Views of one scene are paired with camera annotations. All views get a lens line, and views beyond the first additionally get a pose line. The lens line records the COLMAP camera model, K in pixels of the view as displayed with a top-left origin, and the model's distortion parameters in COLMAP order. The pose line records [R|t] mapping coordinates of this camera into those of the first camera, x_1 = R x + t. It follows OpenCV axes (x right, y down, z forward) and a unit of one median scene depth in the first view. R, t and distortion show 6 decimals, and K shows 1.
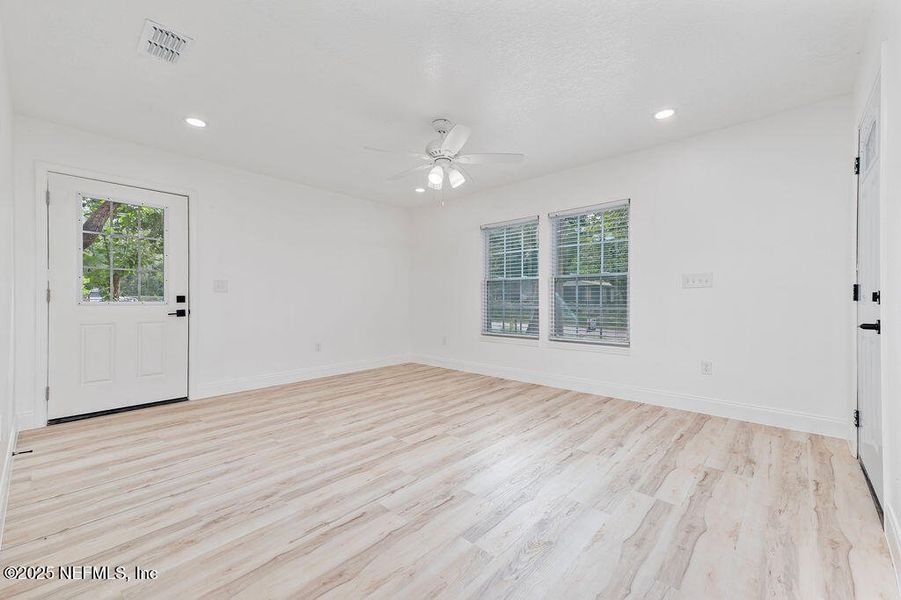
lens RADIAL K [[370.1, 0, 447.0], [0, 370.1, 296.6], [0, 0, 1]] dist [0.018006, 0.000181]
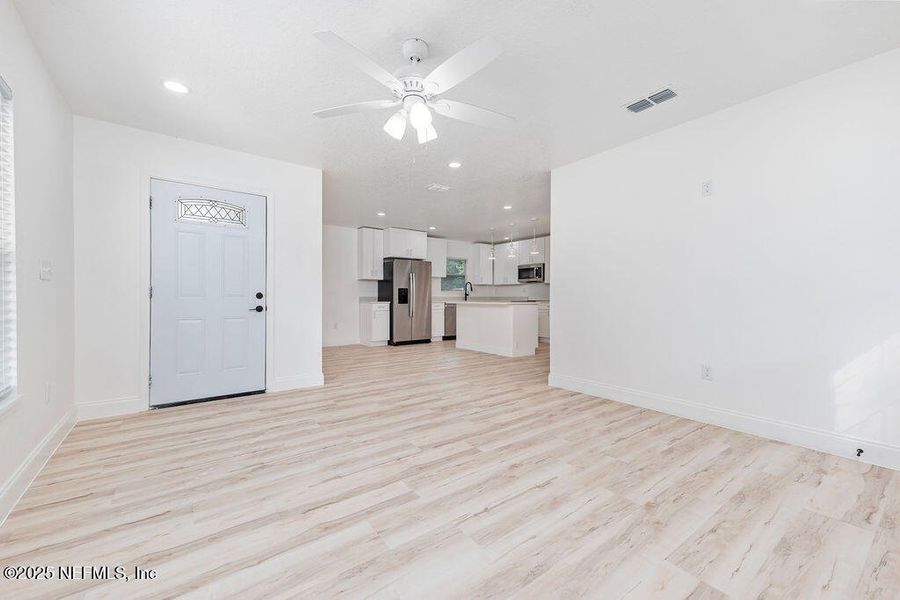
lens RADIAL K [[369.7, 0, 446.5], [0, 369.7, 296.6], [0, 0, 1]] dist [0.018006, 0.000181]
pose [[-0.984436, 0.001927, 0.175734, -0.220725], [0.000983, 0.999985, -0.005454, 0.013164], [-0.175741, -0.005196, -0.984423, 1.899581]]
